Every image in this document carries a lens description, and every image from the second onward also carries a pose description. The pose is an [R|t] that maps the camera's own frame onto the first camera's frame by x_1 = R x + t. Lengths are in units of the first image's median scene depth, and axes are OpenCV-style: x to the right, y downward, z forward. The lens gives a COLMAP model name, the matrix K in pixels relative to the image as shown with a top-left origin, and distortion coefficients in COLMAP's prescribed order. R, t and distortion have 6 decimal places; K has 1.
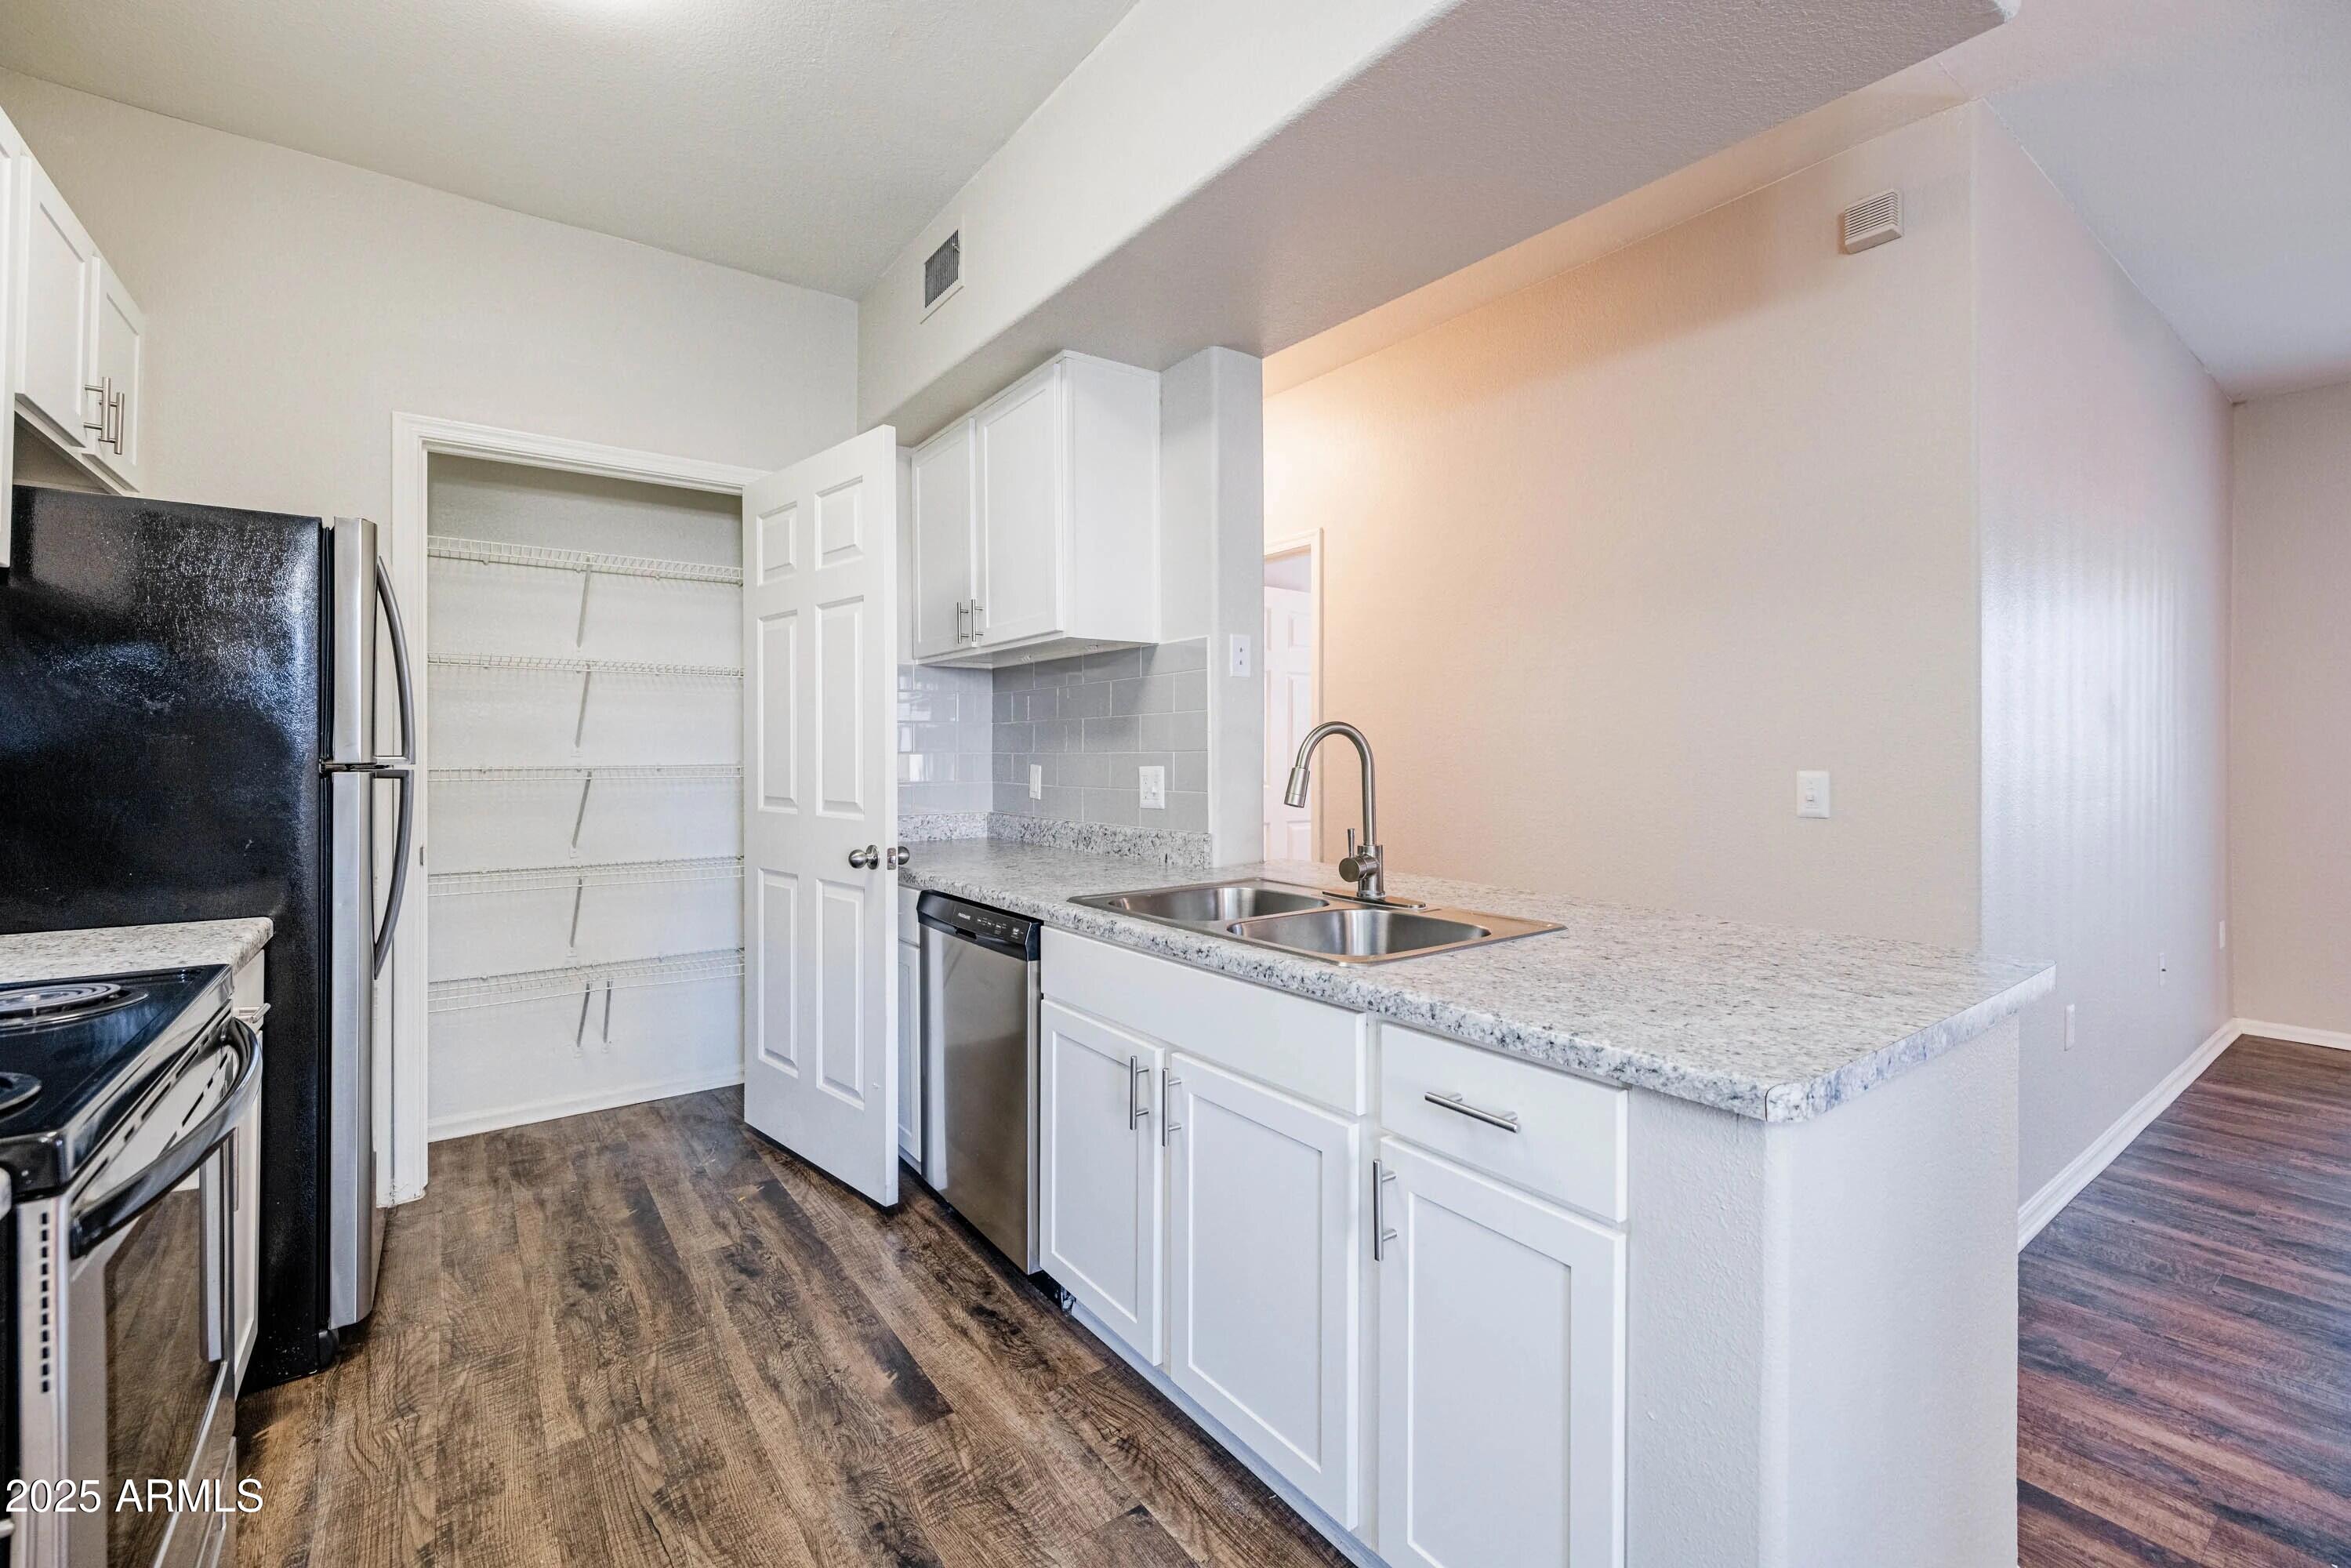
lens RADIAL K [[980.6, 0, 1166.2], [0, 980.6, 752.6], [0, 0, 1]] dist [0.000664, 0.000361]
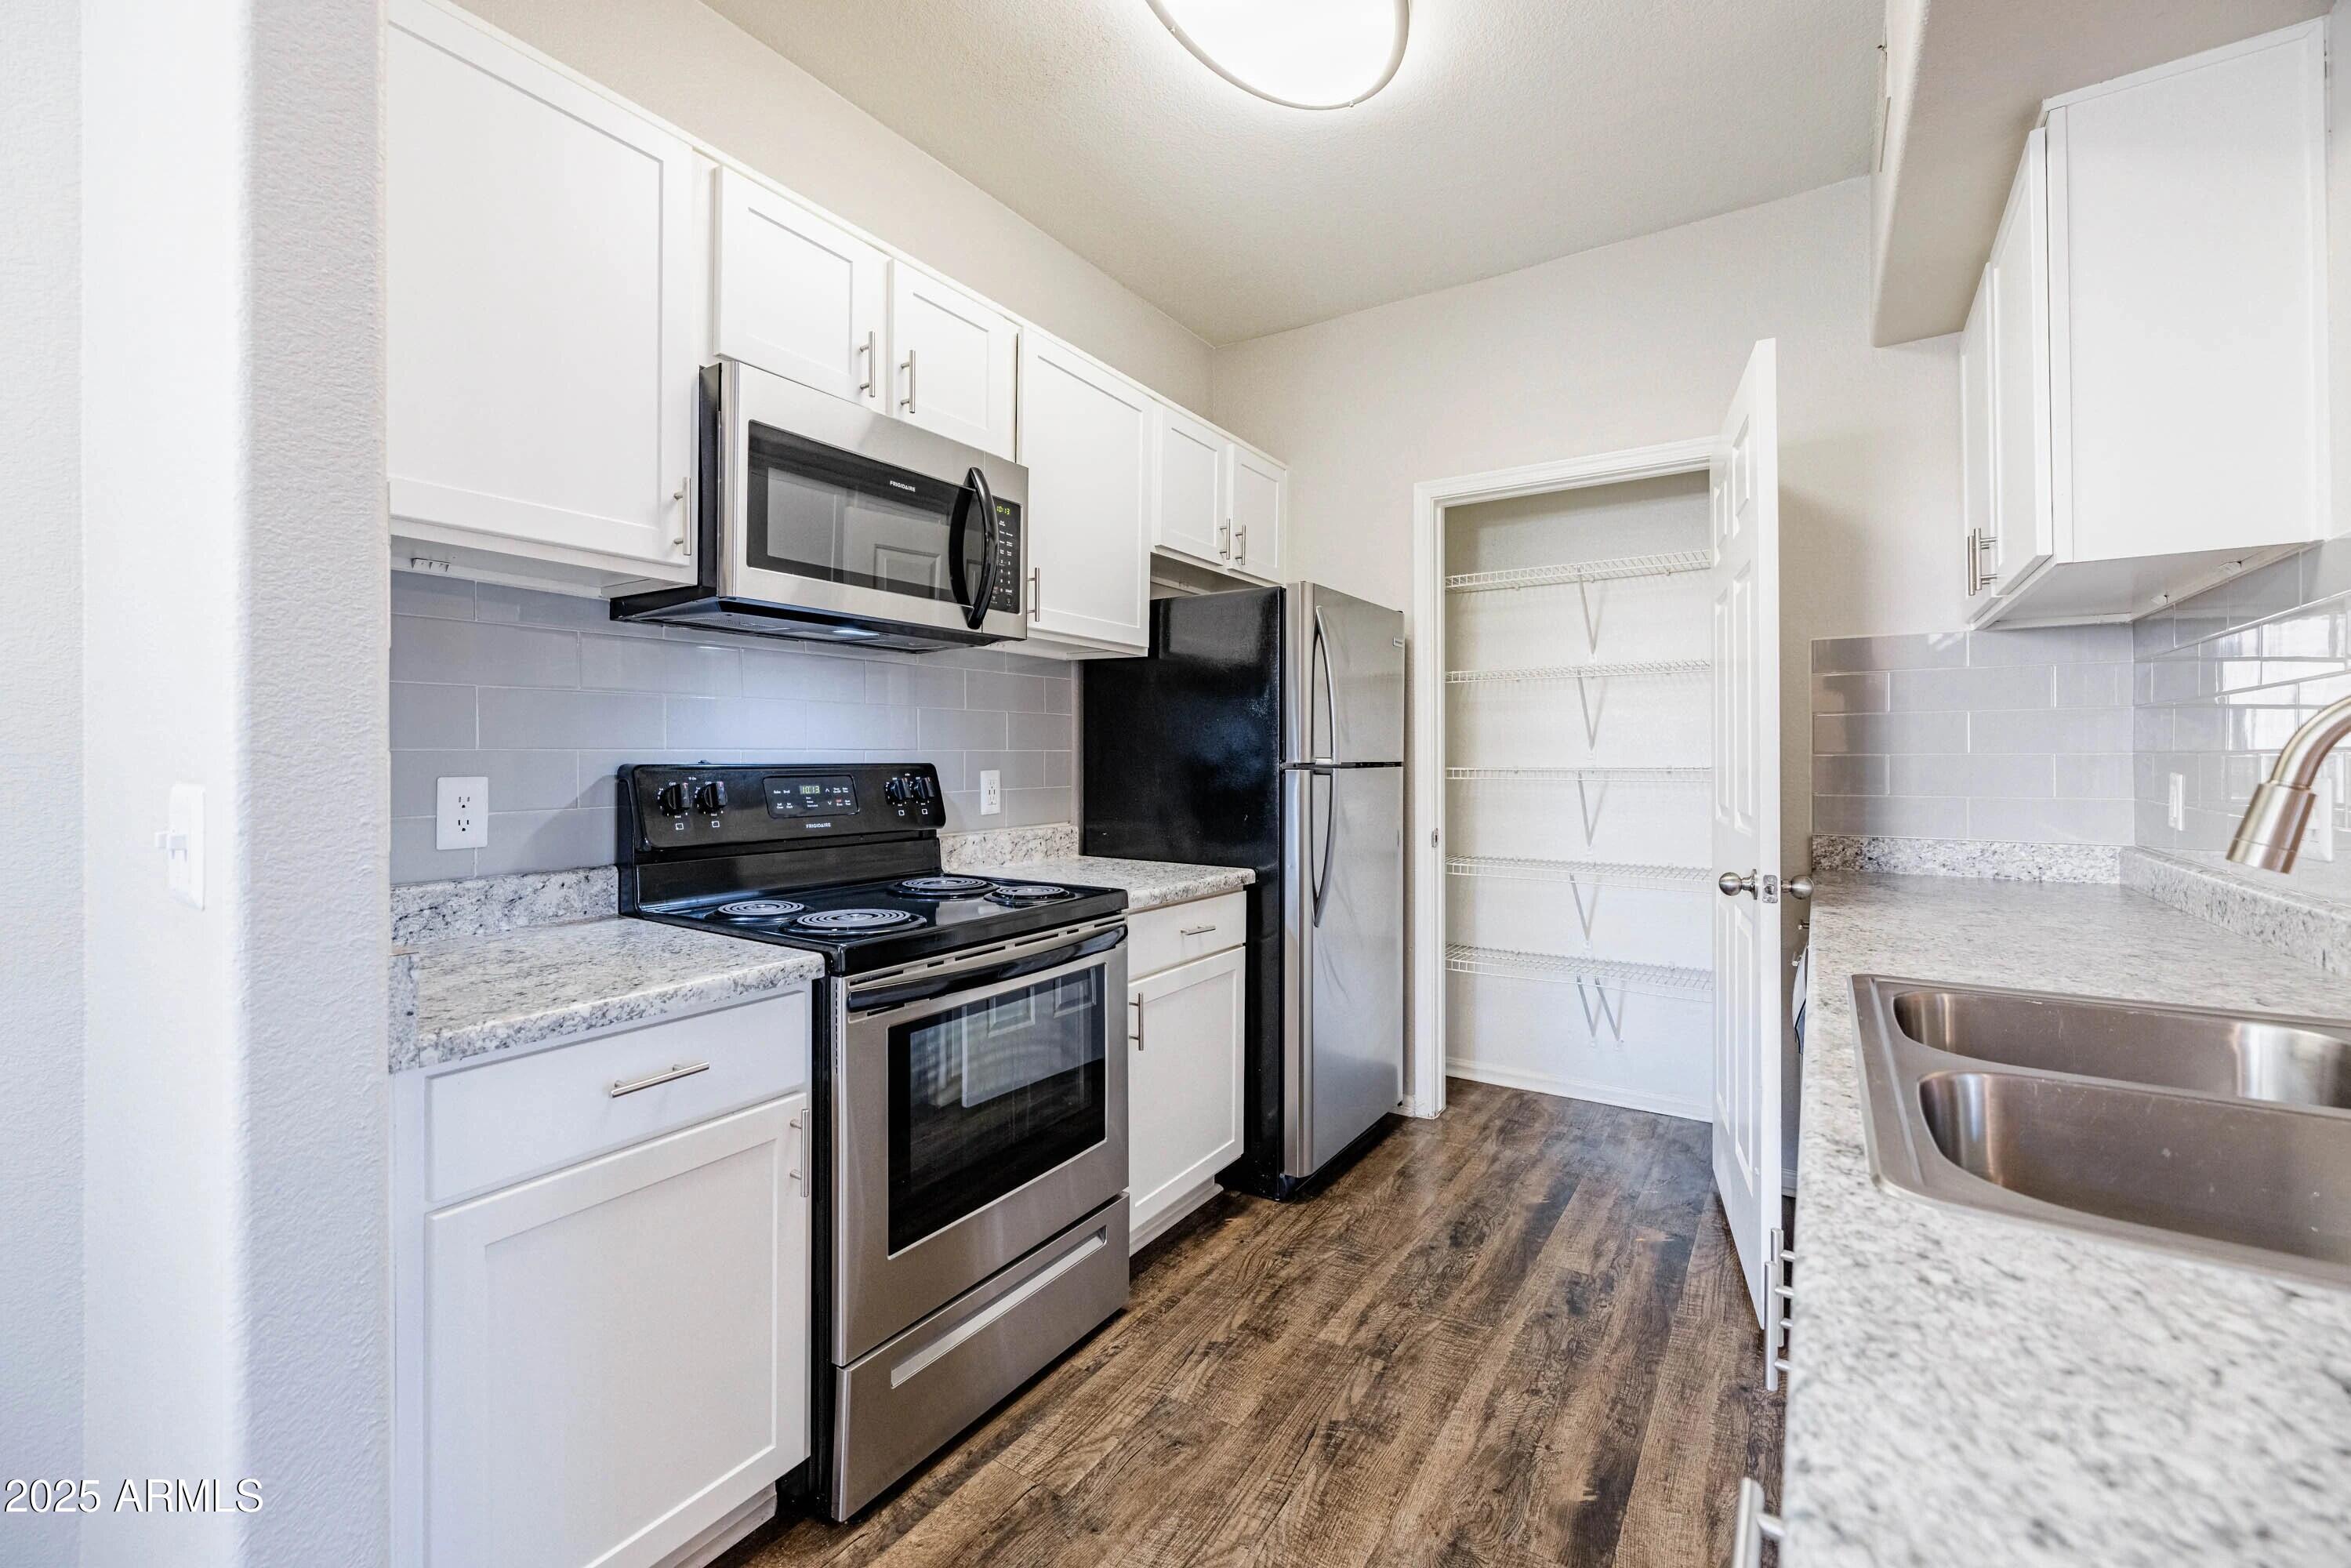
lens RADIAL K [[980.6, 0, 1166.2], [0, 980.6, 752.6], [0, 0, 1]] dist [0.000664, 0.000361]
pose [[0.346701, -0.004885, -0.937963, 0.360121], [0.003002, 0.999987, -0.004099, 0.001035], [0.937971, -0.001395, 0.346711, 0.343552]]
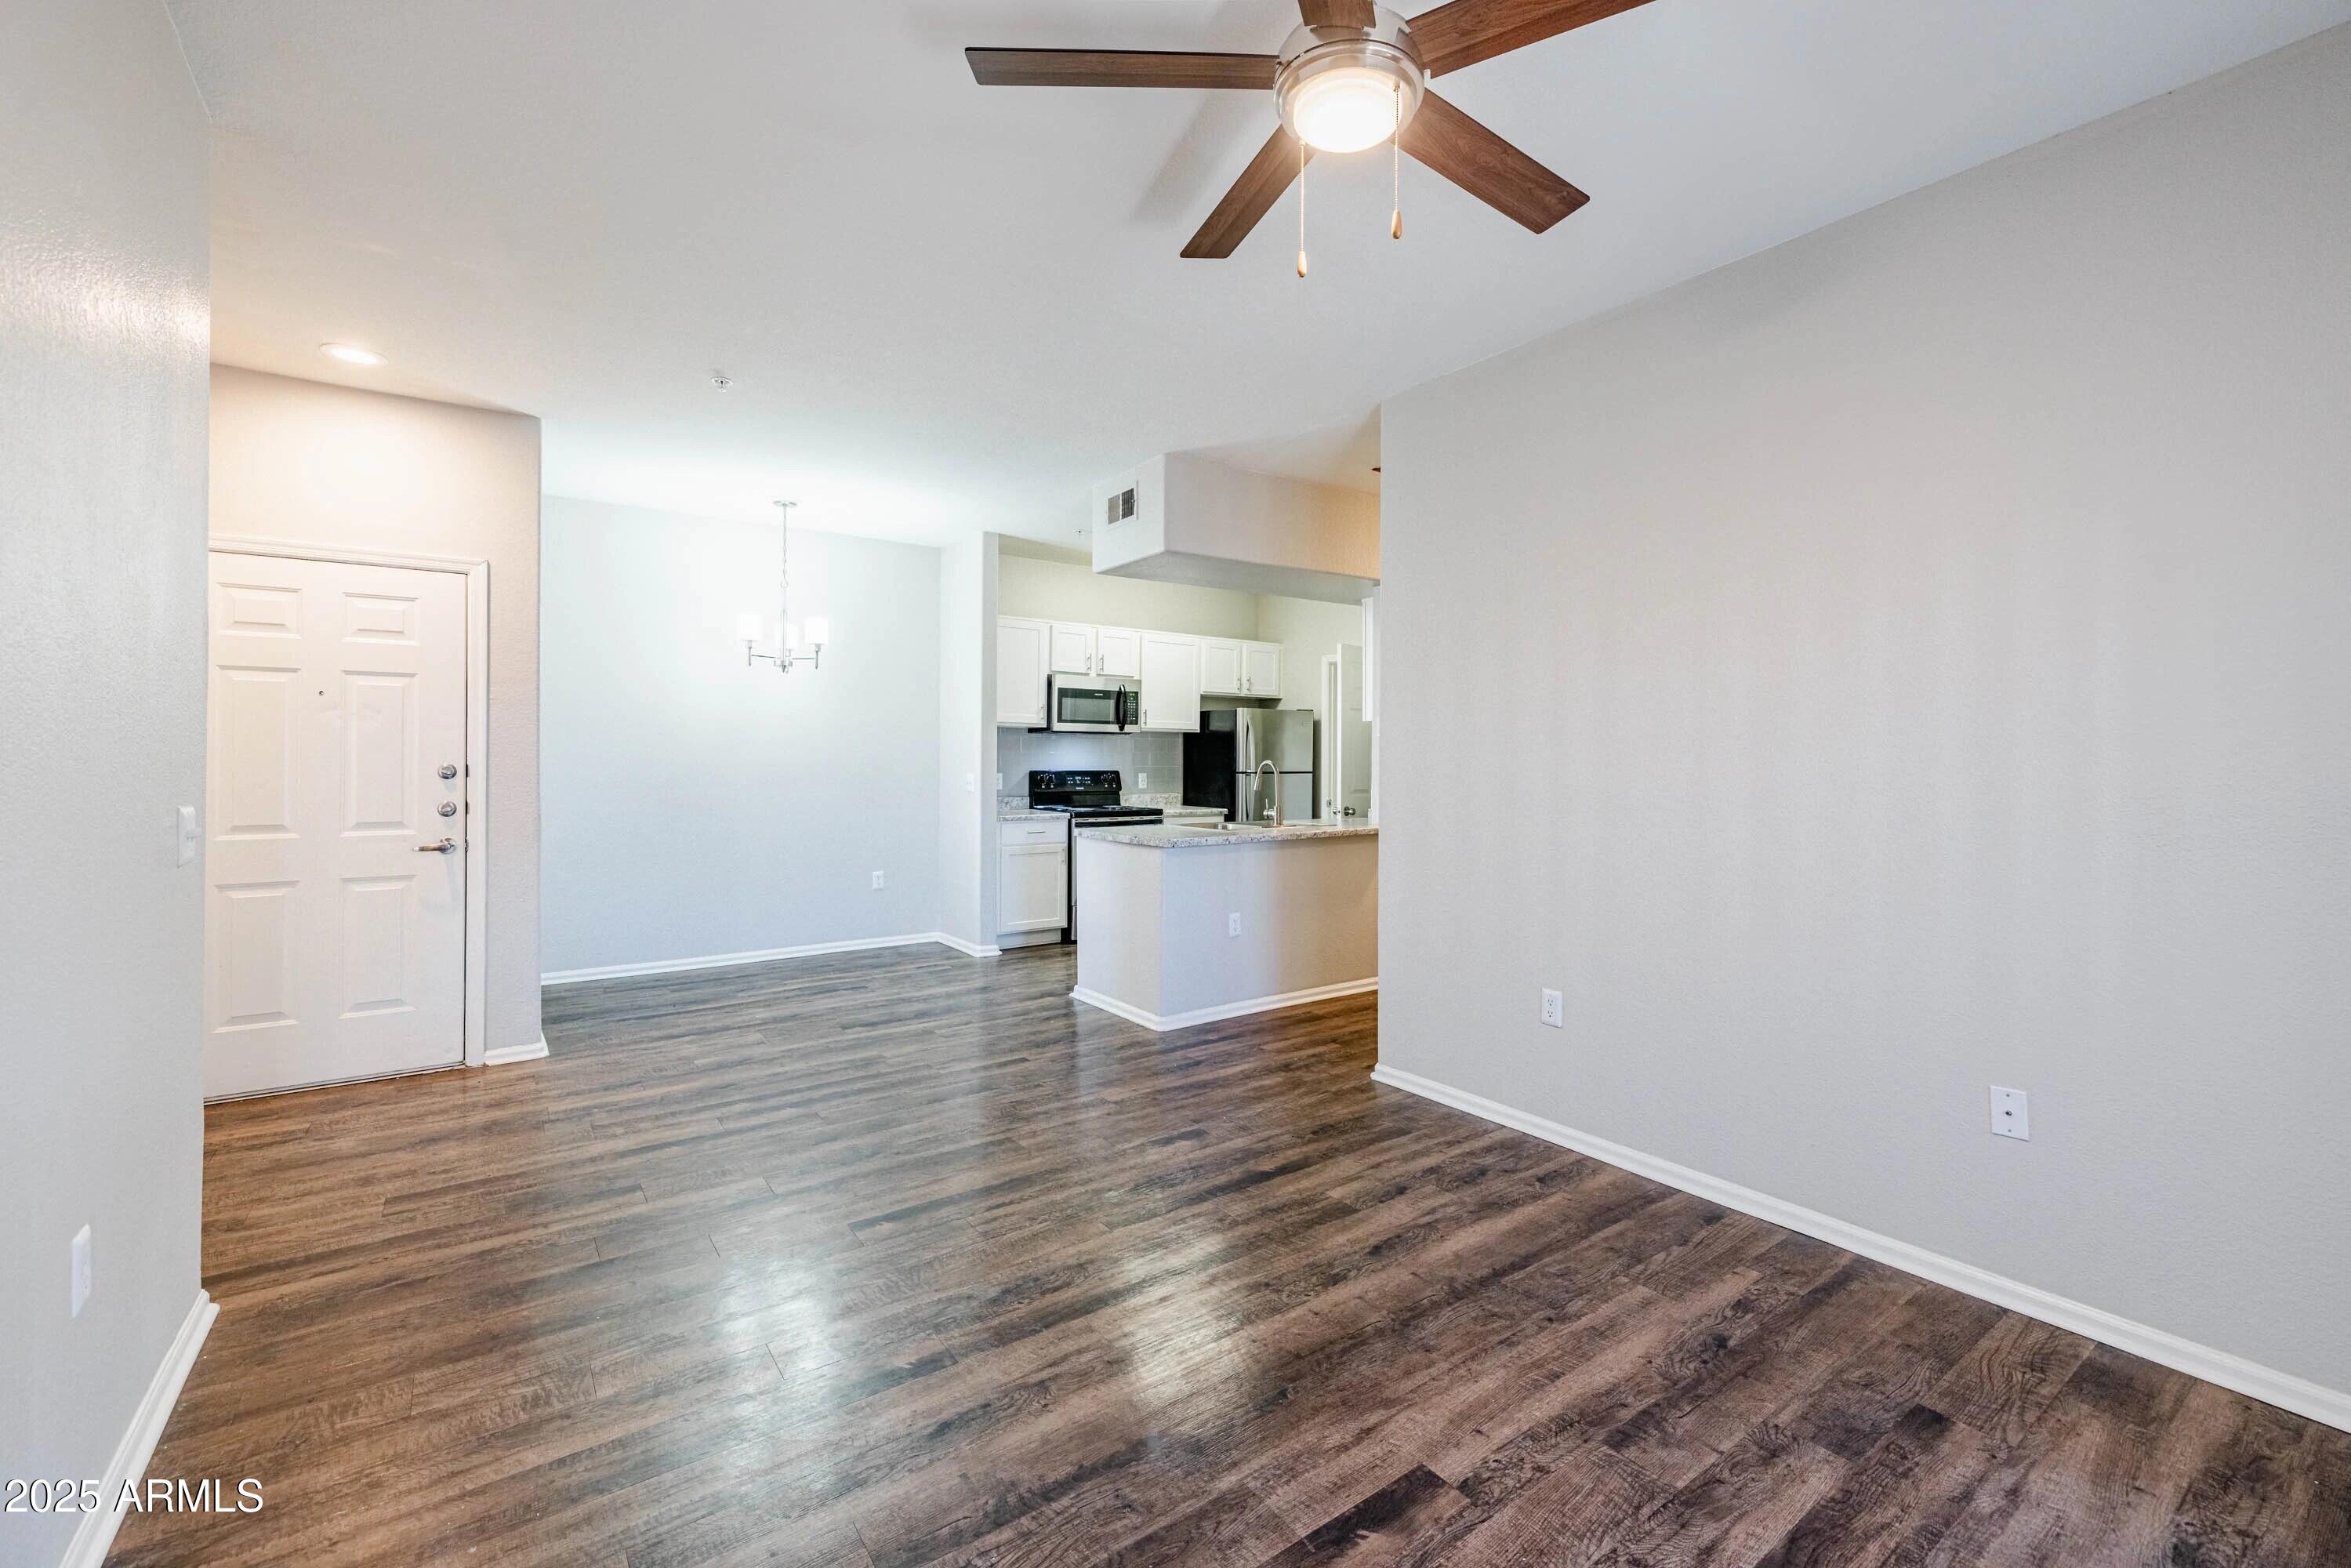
lens RADIAL K [[980.6, 0, 1166.2], [0, 980.6, 752.6], [0, 0, 1]] dist [0.000664, 0.000361]
pose [[-0.015167, -0.008607, -0.999848, 2.881707], [-0.002130, 0.999961, -0.008576, -0.028671], [0.999883, 0.002000, -0.015184, 0.731664]]
